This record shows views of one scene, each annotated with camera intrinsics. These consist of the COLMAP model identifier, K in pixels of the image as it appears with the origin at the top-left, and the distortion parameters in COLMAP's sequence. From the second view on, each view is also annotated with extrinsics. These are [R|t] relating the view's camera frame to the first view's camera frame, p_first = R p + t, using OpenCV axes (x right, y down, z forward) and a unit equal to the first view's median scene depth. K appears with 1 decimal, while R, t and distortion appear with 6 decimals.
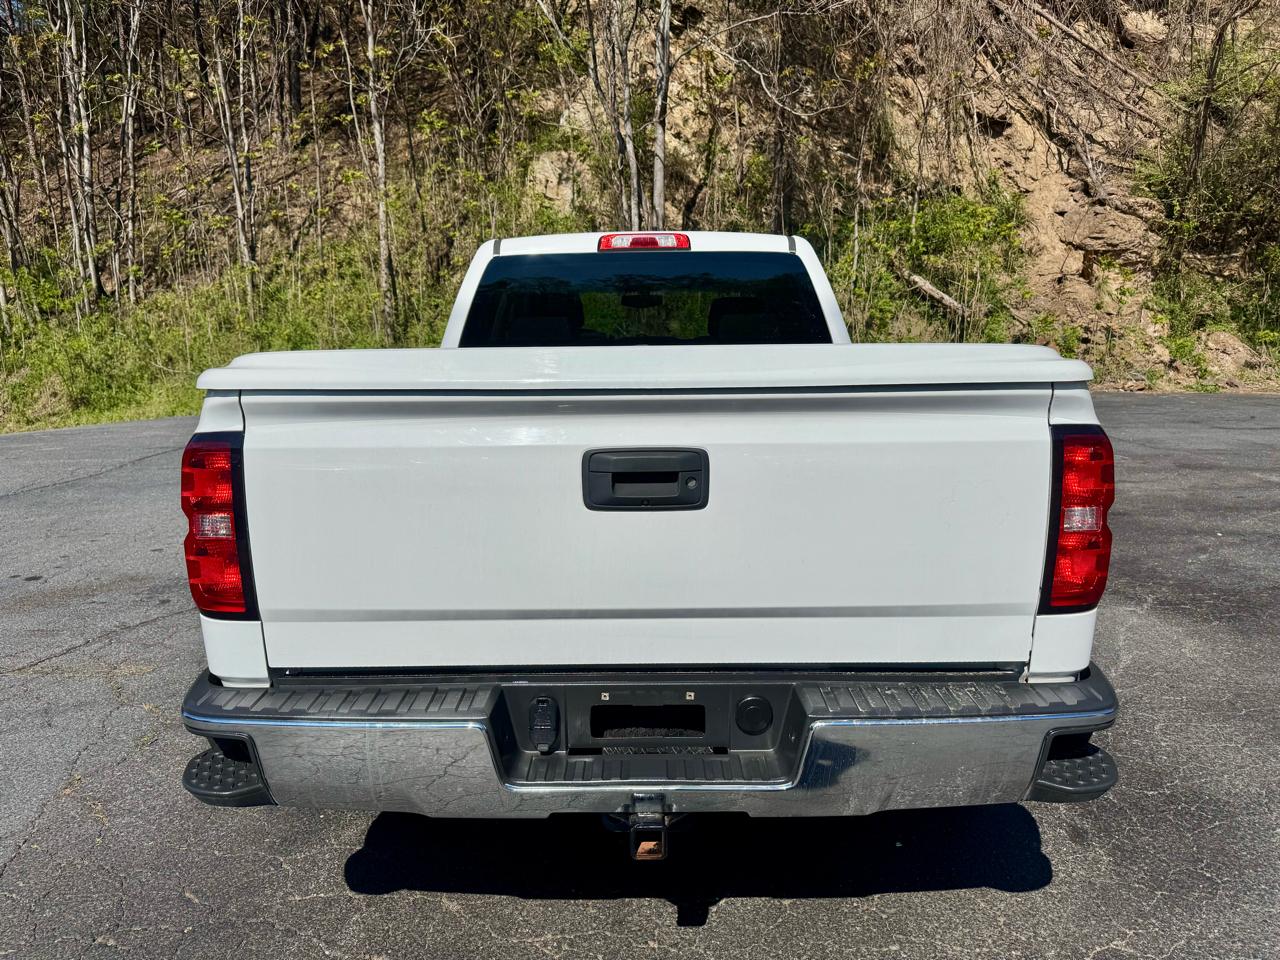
lens RADIAL K [[897.0, 0, 643.4], [0, 897.0, 491.0], [0, 0, 1]] dist [0.027470, -0.042021]
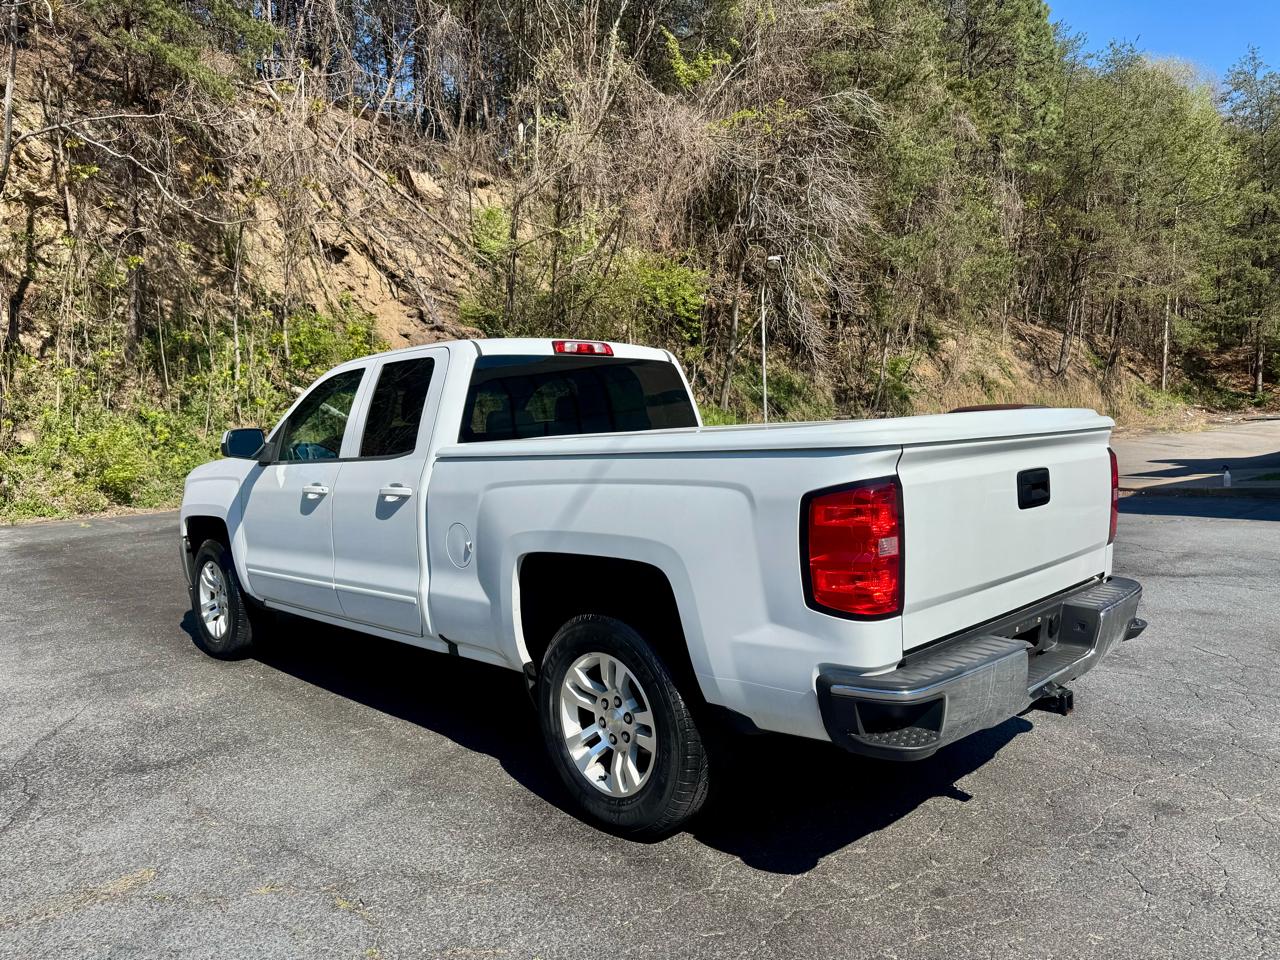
lens RADIAL K [[897.0, 0, 639.9], [0, 897.0, 489.6], [0, 0, 1]] dist [0.027470, -0.042021]
pose [[0.707963, -0.065984, 0.703161, -0.344713], [0.153282, 0.986249, -0.061780, -0.003896], [-0.689415, 0.151520, 0.708342, 0.060788]]
